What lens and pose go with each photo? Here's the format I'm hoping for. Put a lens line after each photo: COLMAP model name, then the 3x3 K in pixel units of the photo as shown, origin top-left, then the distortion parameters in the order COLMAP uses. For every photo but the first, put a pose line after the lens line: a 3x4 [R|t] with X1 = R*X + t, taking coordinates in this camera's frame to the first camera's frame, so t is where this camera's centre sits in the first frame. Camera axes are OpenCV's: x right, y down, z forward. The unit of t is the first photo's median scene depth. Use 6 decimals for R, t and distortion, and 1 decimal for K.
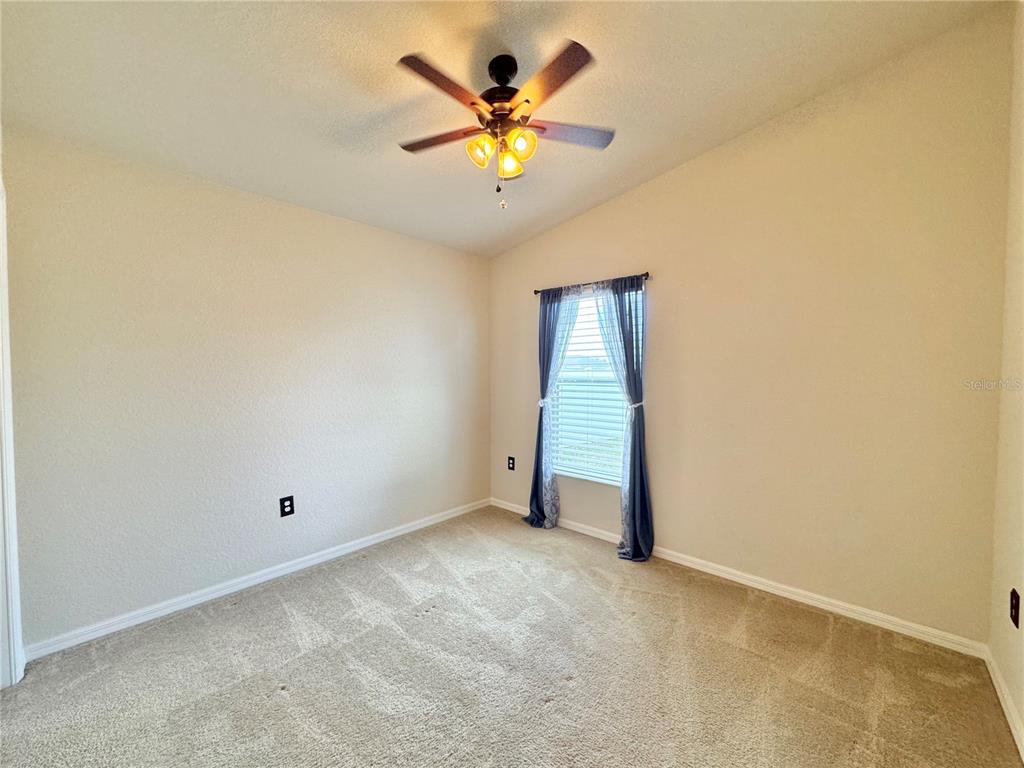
lens RADIAL K [[408.6, 0, 510.3], [0, 408.6, 381.3], [0, 0, 1]] dist [-0.002917, -0.000307]
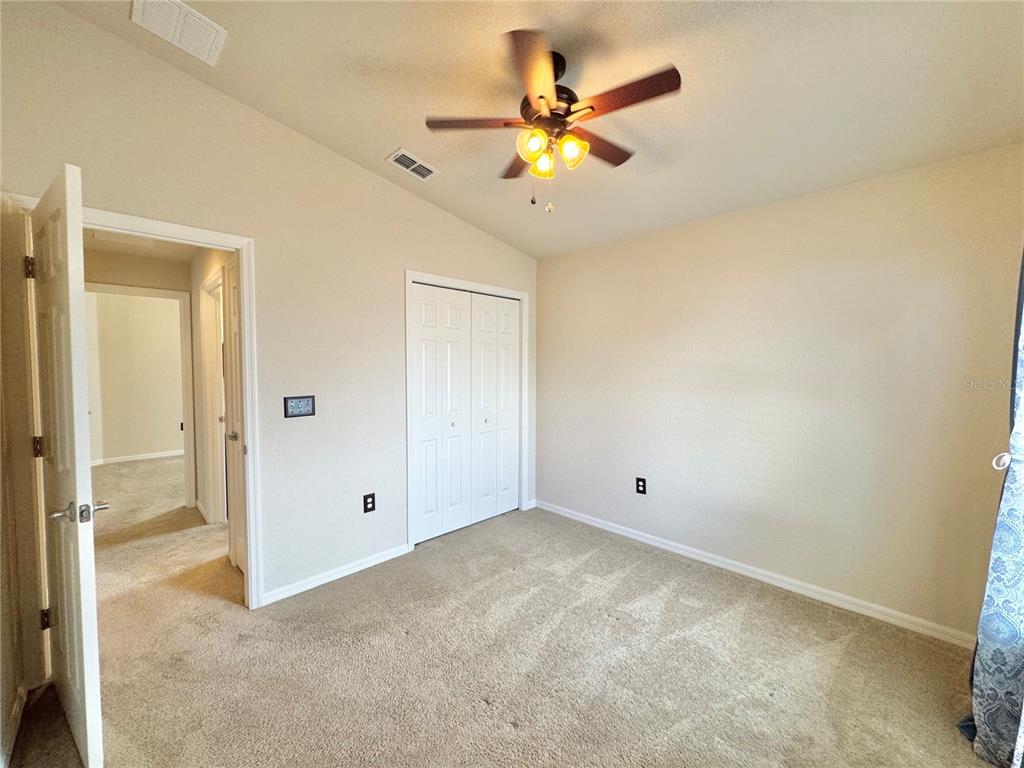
lens RADIAL K [[408.6, 0, 509.2], [0, 408.6, 378.1], [0, 0, 1]] dist [-0.002917, -0.000307]
pose [[-0.043968, 0.033746, -0.998463, 0.708936], [-0.030668, 0.998913, 0.035112, -0.040928], [0.998562, 0.032165, -0.042885, 0.706361]]
